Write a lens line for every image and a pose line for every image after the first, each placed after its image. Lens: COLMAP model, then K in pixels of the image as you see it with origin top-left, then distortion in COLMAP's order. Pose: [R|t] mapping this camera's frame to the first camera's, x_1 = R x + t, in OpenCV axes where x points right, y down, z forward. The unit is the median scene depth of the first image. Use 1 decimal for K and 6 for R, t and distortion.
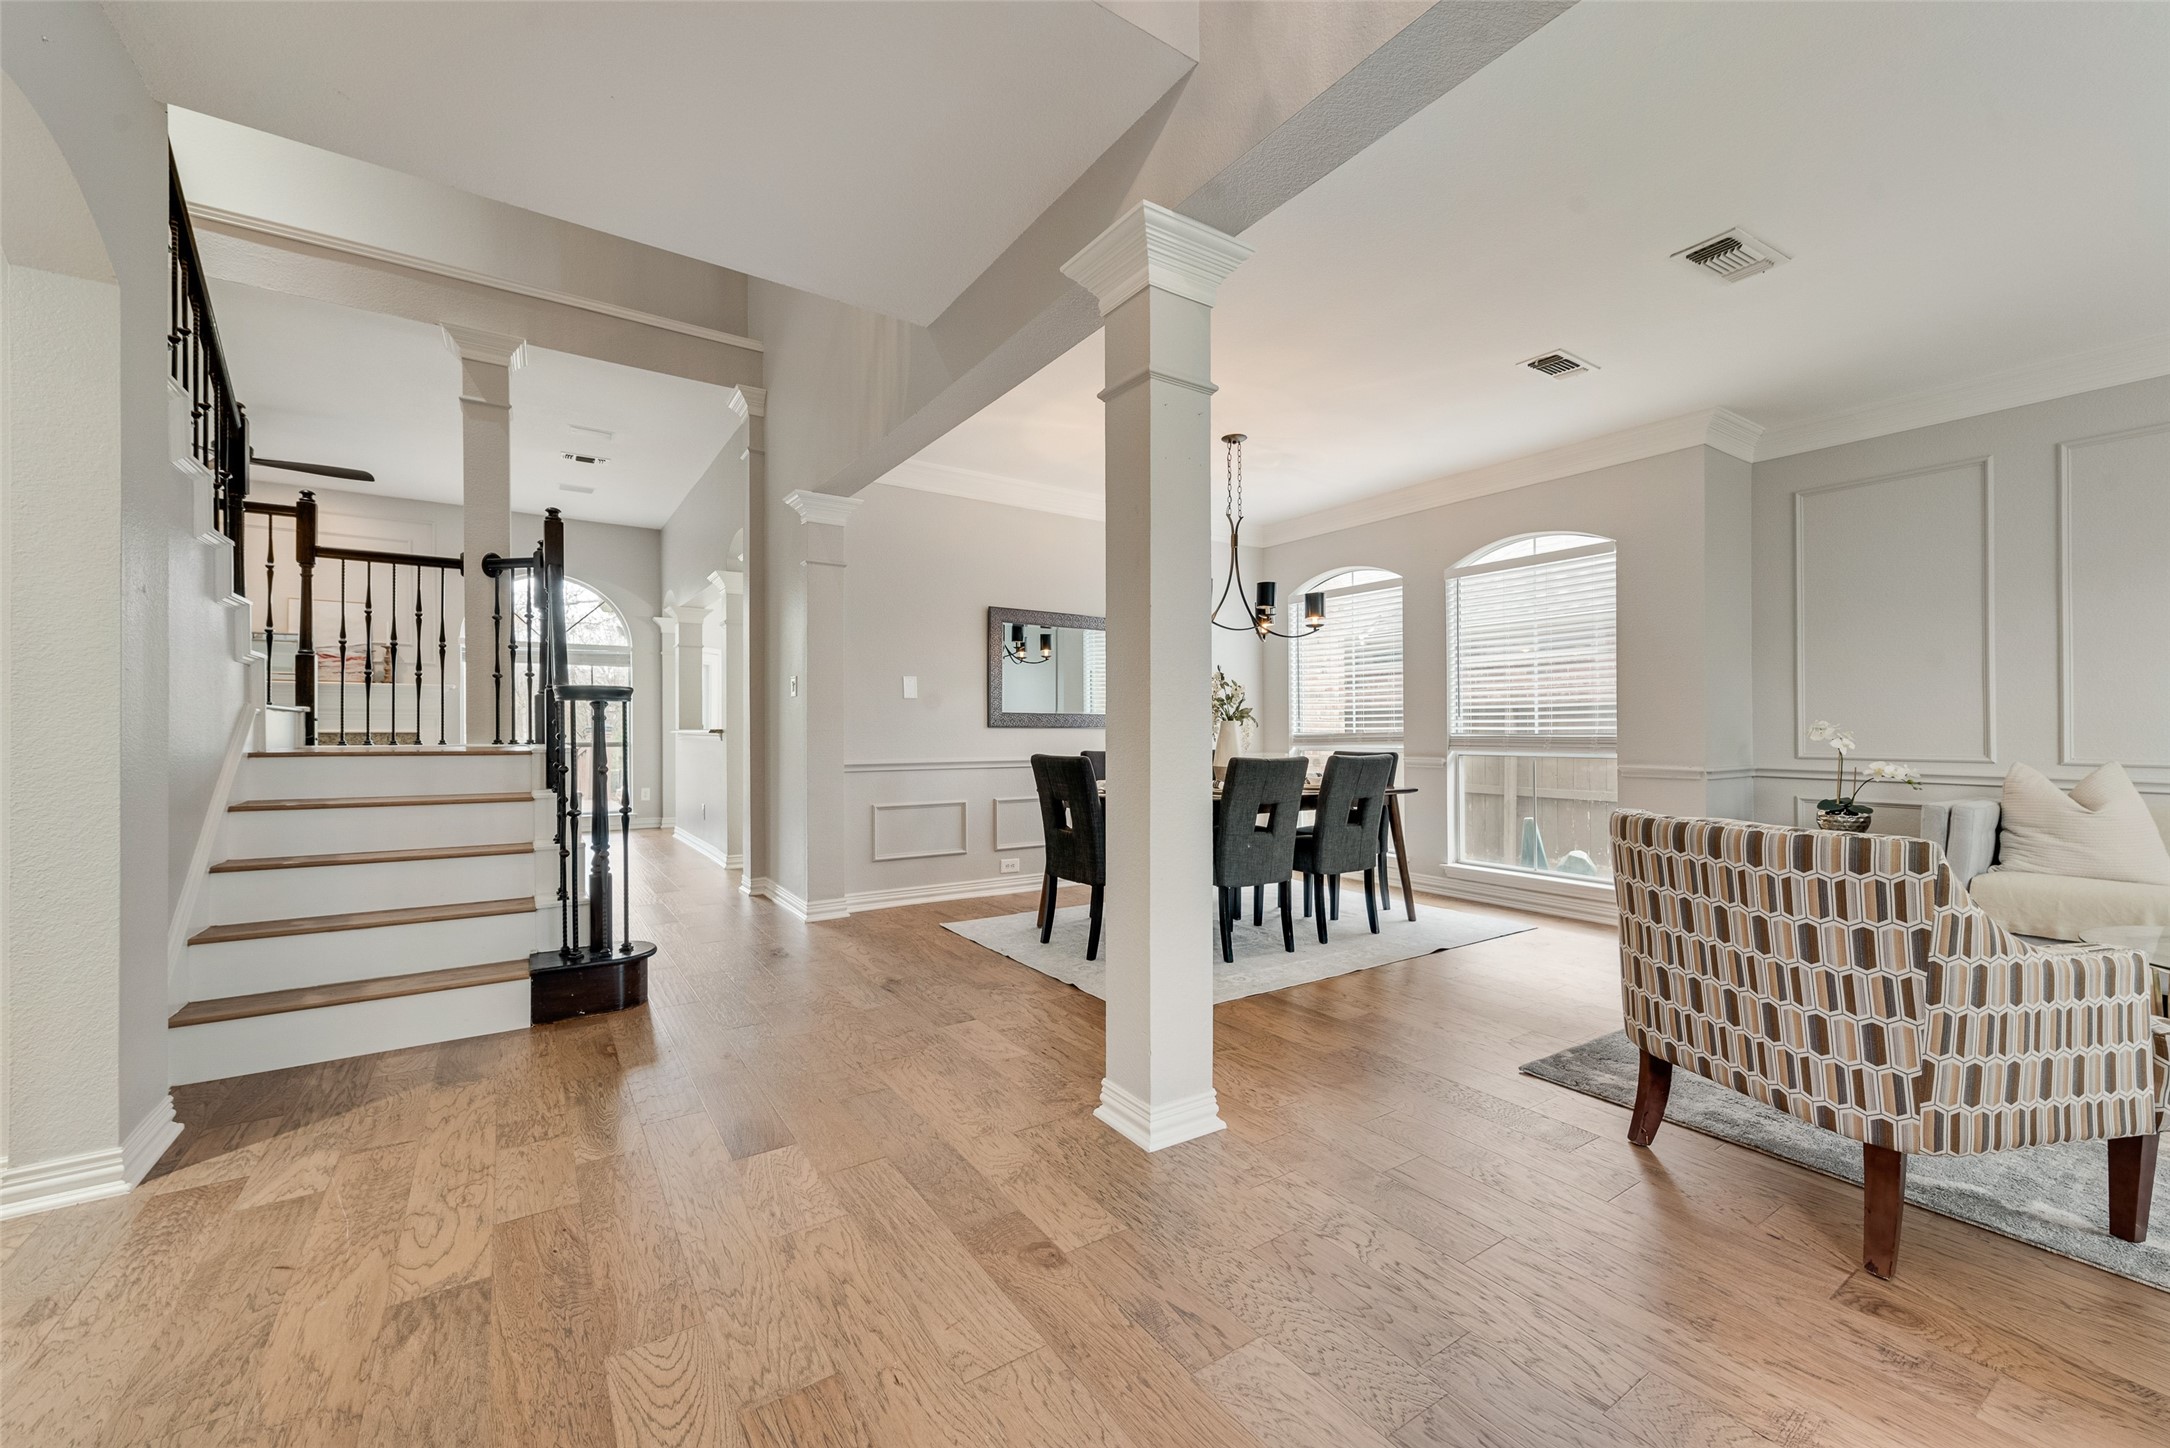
lens RADIAL K [[856.8, 0, 1085.4], [0, 856.8, 730.2], [0, 0, 1]] dist [0.000738, 0.000034]
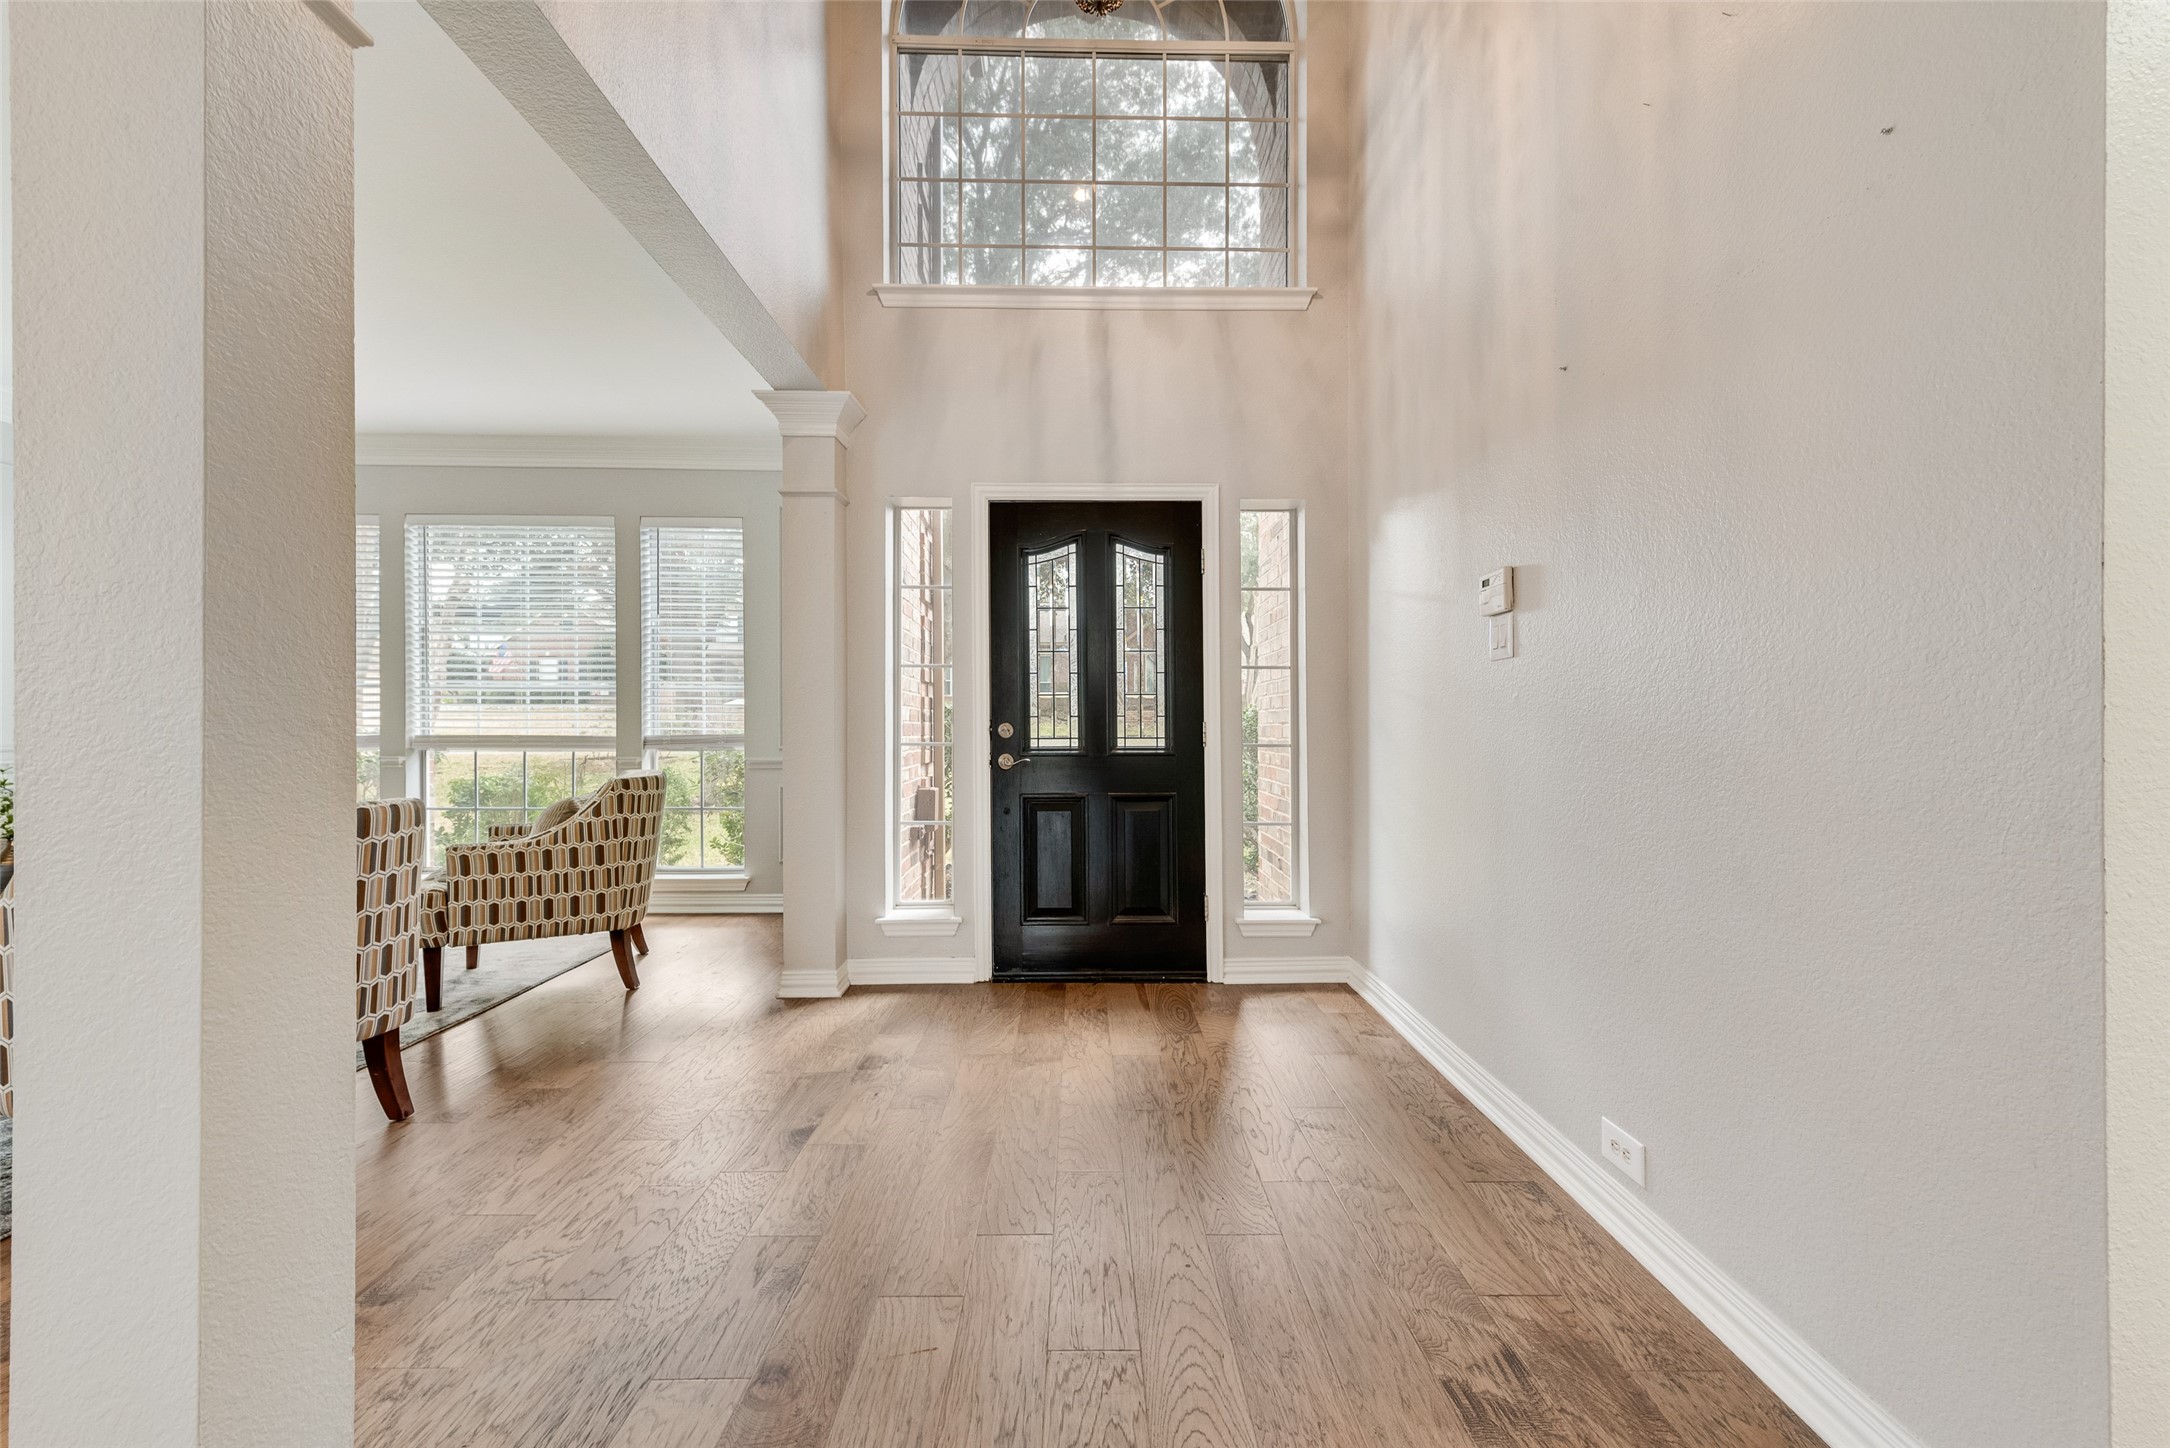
lens RADIAL K [[856.8, 0, 1088.1], [0, 856.8, 723.2], [0, 0, 1]] dist [0.000738, 0.000034]
pose [[-0.833514, -0.004504, 0.552481, -0.817861], [-0.007355, 0.999969, -0.002945, -0.004371], [-0.552450, -0.006518, -0.833520, 1.680642]]
